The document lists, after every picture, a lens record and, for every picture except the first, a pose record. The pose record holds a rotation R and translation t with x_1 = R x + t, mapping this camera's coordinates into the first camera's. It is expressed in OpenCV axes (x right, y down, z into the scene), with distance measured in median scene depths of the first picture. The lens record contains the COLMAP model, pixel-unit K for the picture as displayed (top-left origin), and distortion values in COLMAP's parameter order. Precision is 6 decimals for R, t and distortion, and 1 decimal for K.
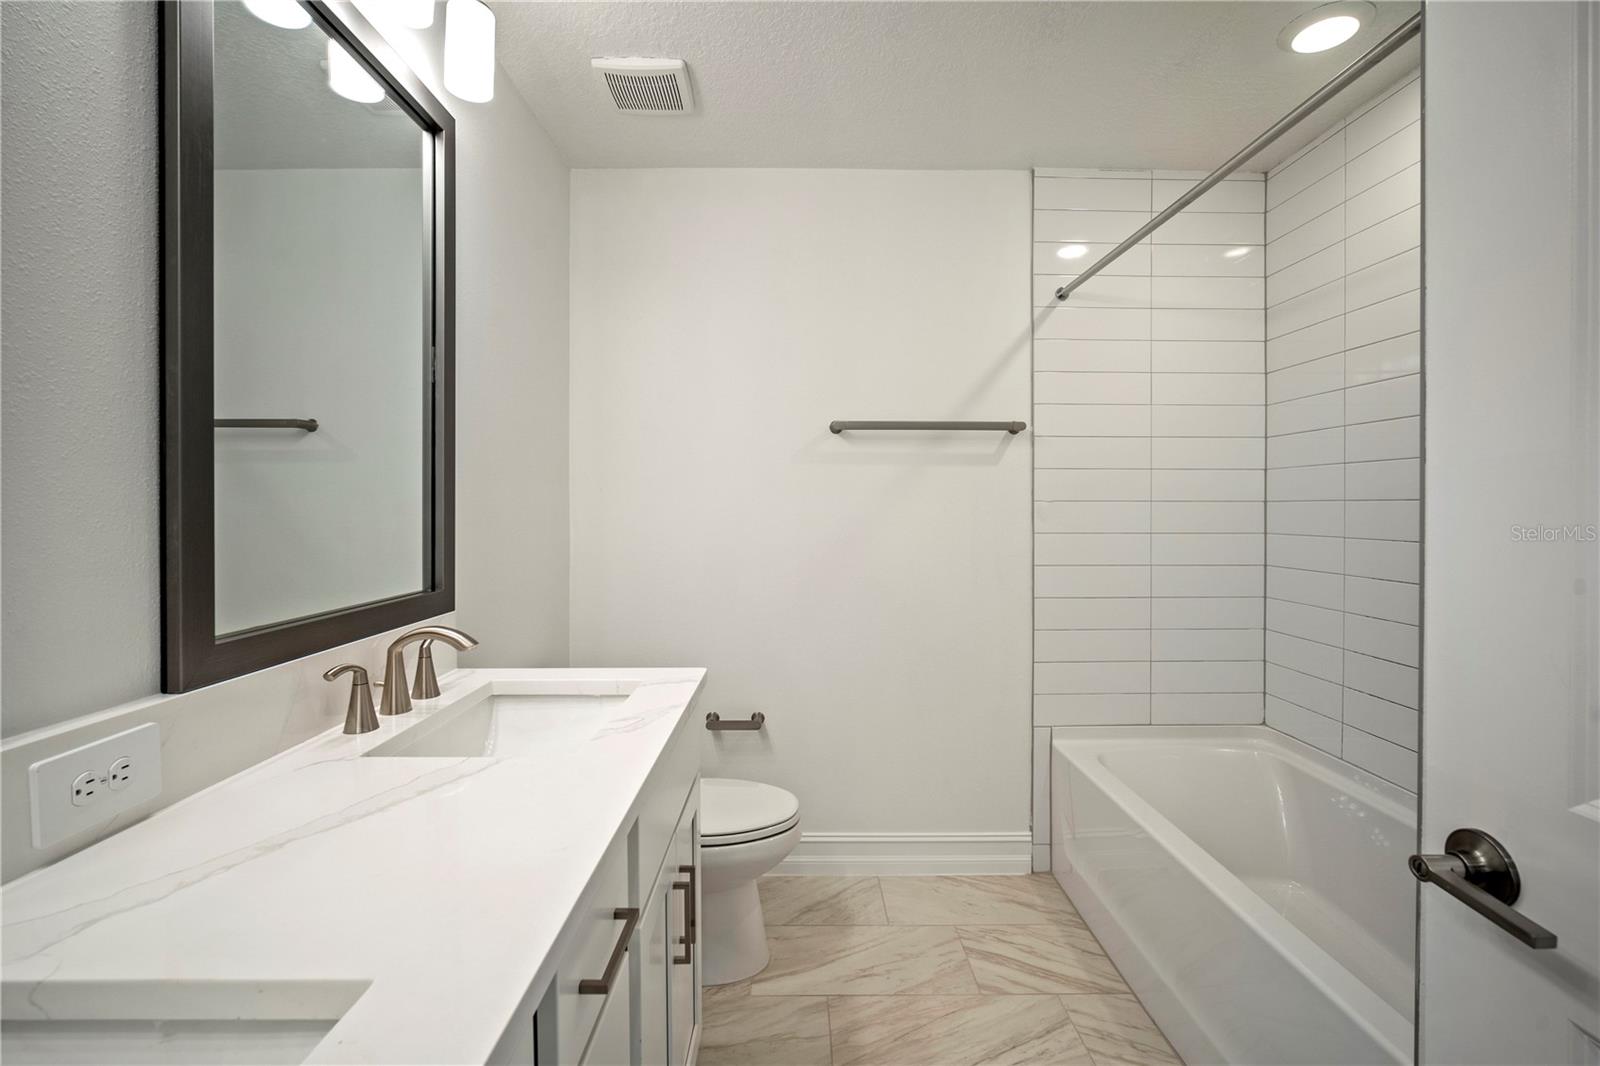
lens RADIAL K [[706.7, 0, 822.0], [0, 706.7, 512.6], [0, 0, 1]] dist [-0.015137, 0.003617]
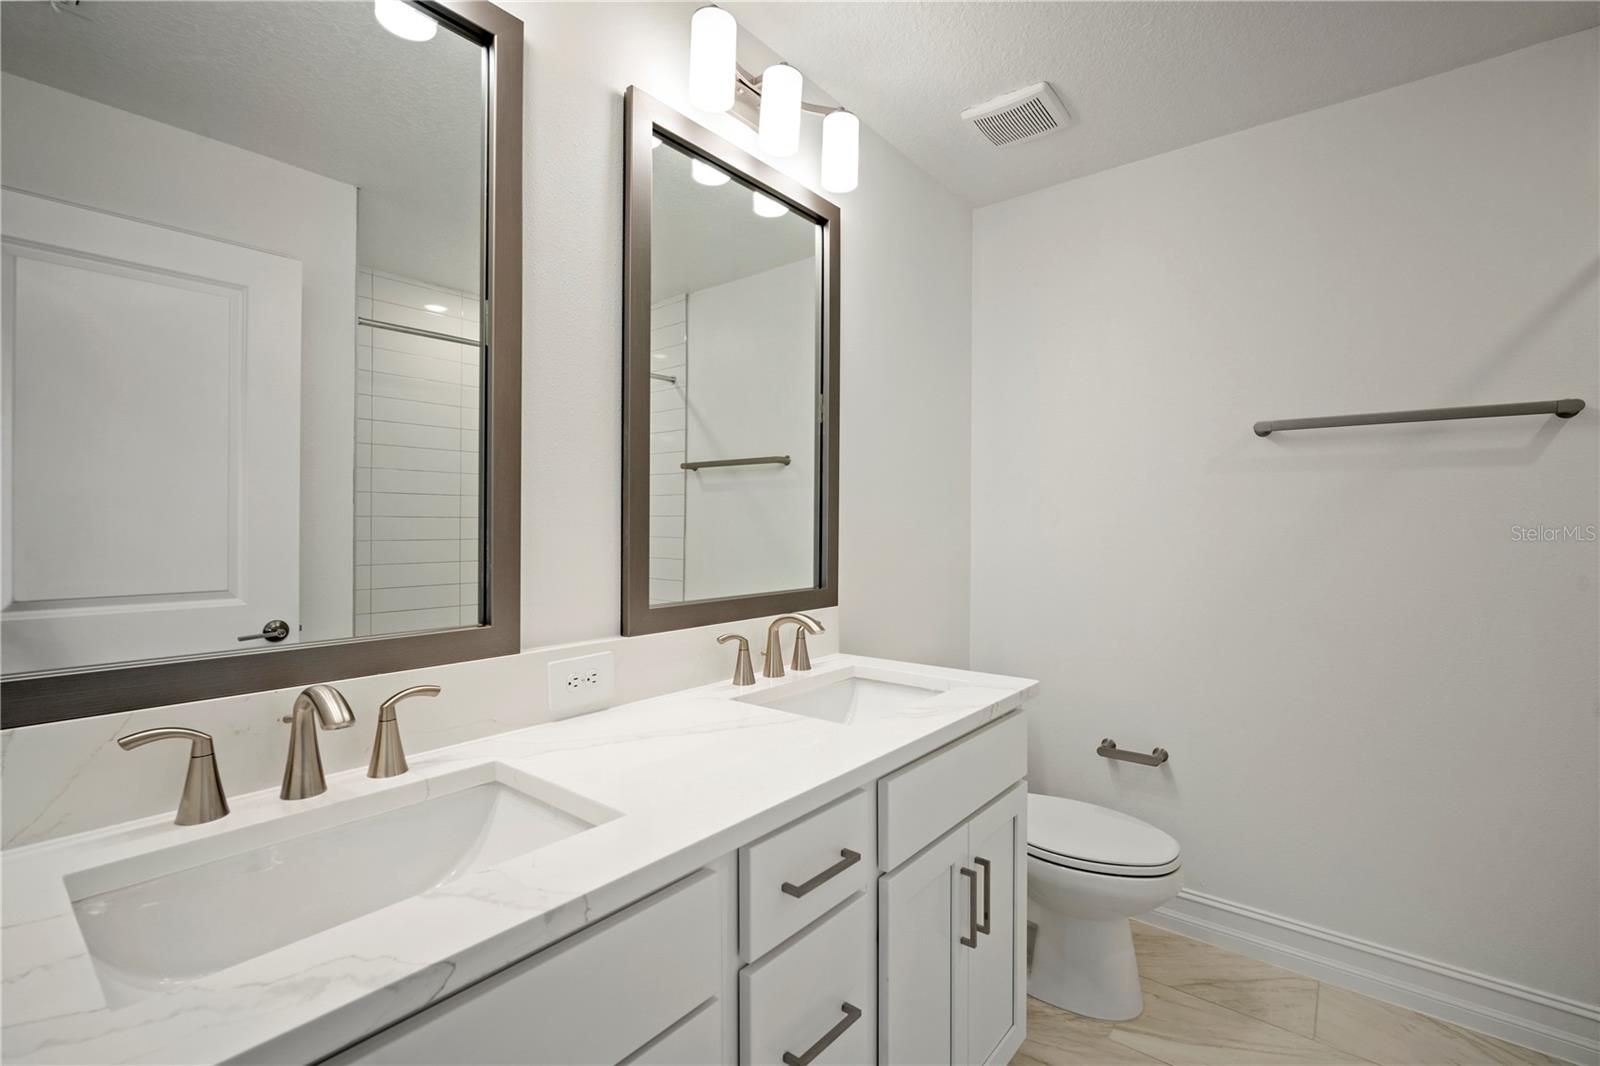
lens RADIAL K [[706.7, 0, 804.8], [0, 706.7, 523.8], [0, 0, 1]] dist [-0.015137, 0.003617]
pose [[0.775589, 0.001669, -0.631236, 0.156950], [-0.007832, 0.999945, -0.006979, 0.003708], [0.631189, 0.010357, 0.775560, 0.002144]]
